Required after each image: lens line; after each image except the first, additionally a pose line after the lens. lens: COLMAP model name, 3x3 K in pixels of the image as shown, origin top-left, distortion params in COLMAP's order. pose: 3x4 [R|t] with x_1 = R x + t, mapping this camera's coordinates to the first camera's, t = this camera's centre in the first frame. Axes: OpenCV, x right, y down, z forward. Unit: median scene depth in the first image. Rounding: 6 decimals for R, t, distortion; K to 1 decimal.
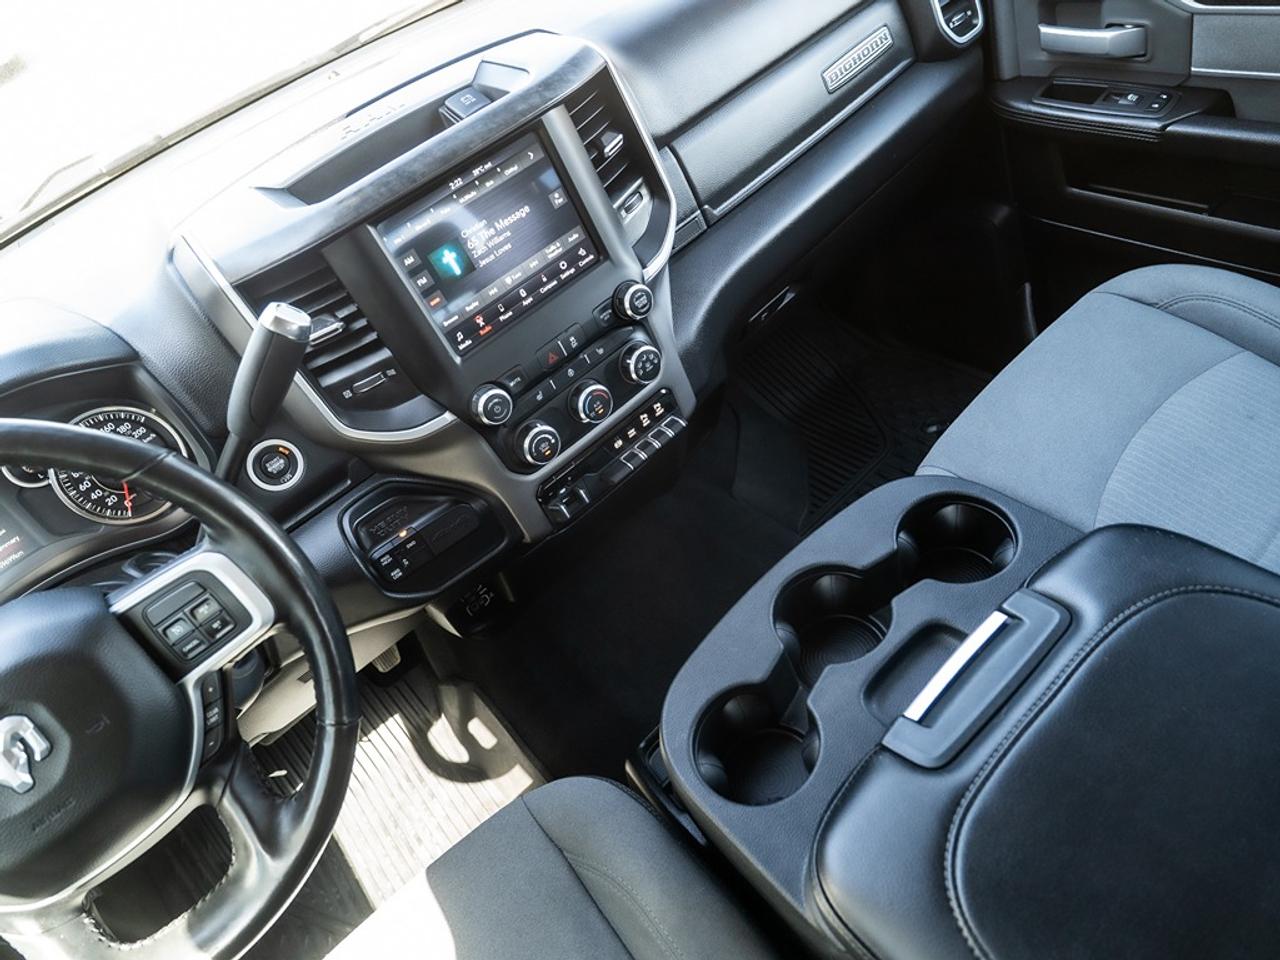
lens RADIAL K [[746.0, 0, 620.1], [0, 746.0, 468.0], [0, 0, 1]] dist [-0.018925, 0.001849]
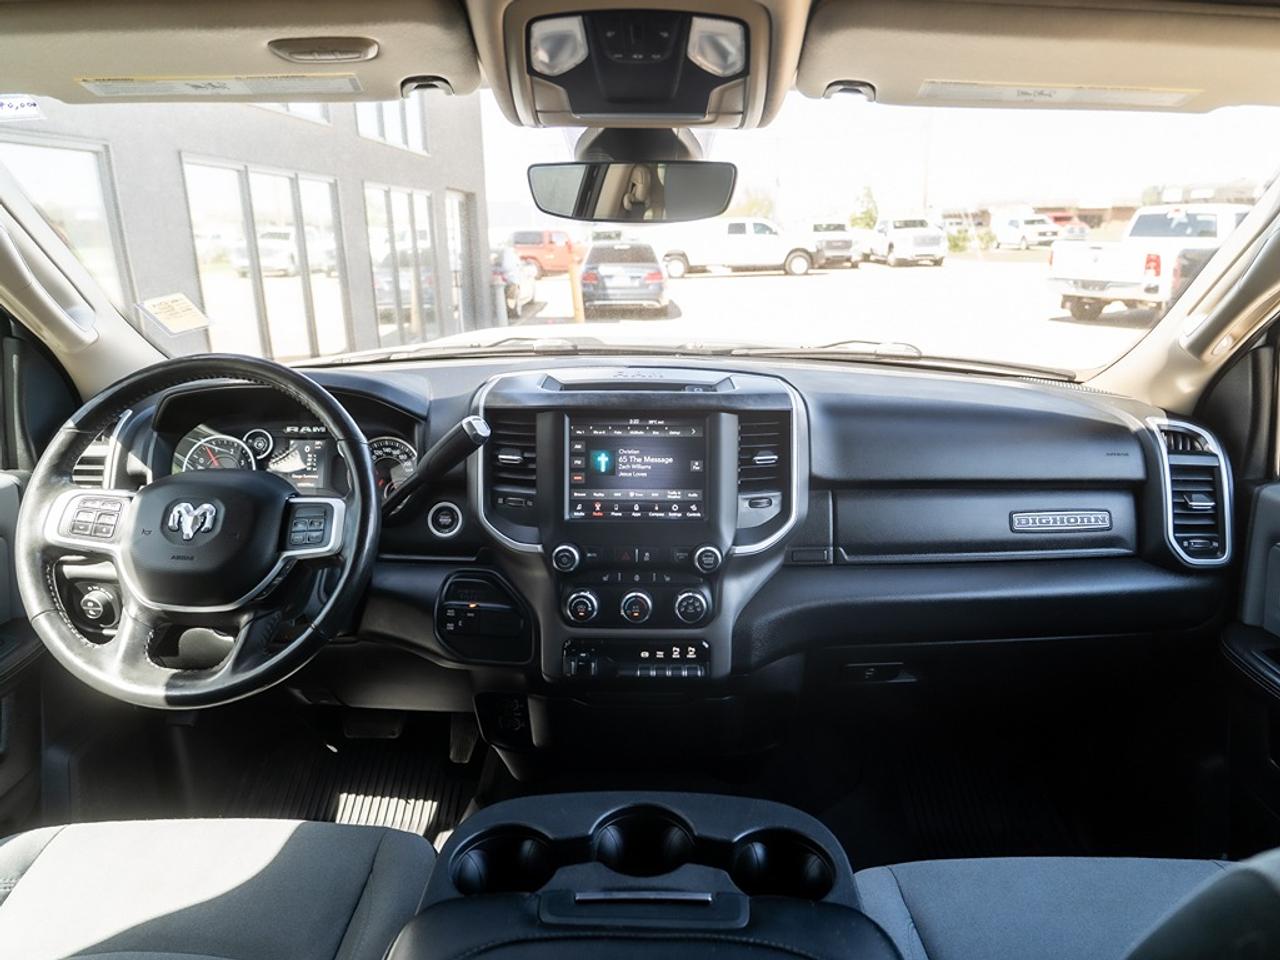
lens RADIAL K [[746.0, 0, 636.5], [0, 746.0, 480.4], [0, 0, 1]] dist [-0.018925, 0.001849]
pose [[0.736178, 0.444156, -0.510654, 0.551914], [-0.609168, 0.763616, -0.214022, 0.022151], [0.294884, 0.468632, 0.832723, -0.171854]]
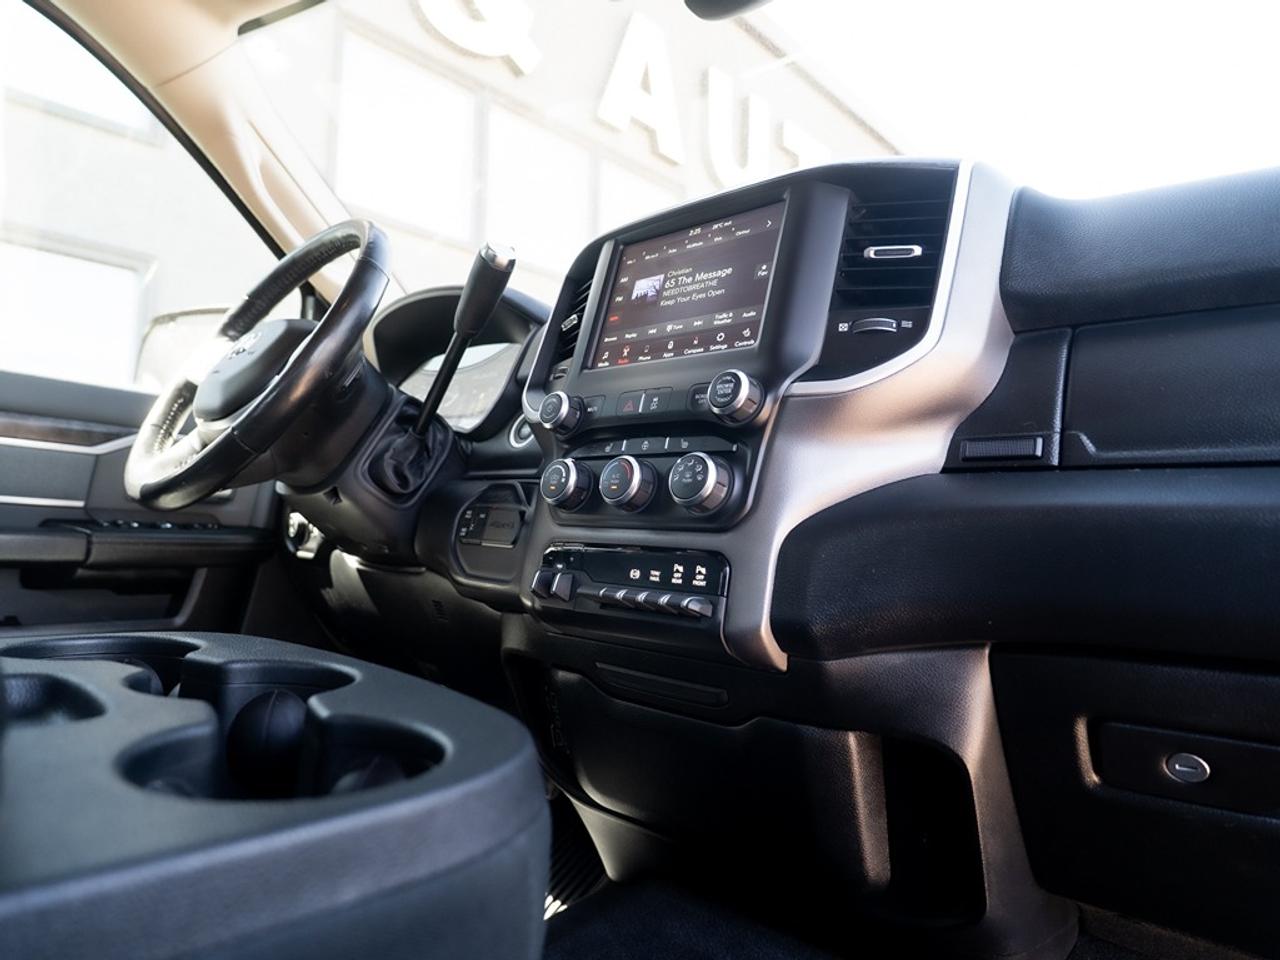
lens RADIAL K [[746.0, 0, 639.5], [0, 746.0, 504.2], [0, 0, 1]] dist [-0.018925, 0.001849]
pose [[0.141704, 0.256393, -0.956129, 0.753288], [-0.759388, 0.647757, 0.061156, -0.139419], [0.635019, 0.717407, 0.286492, 0.859747]]
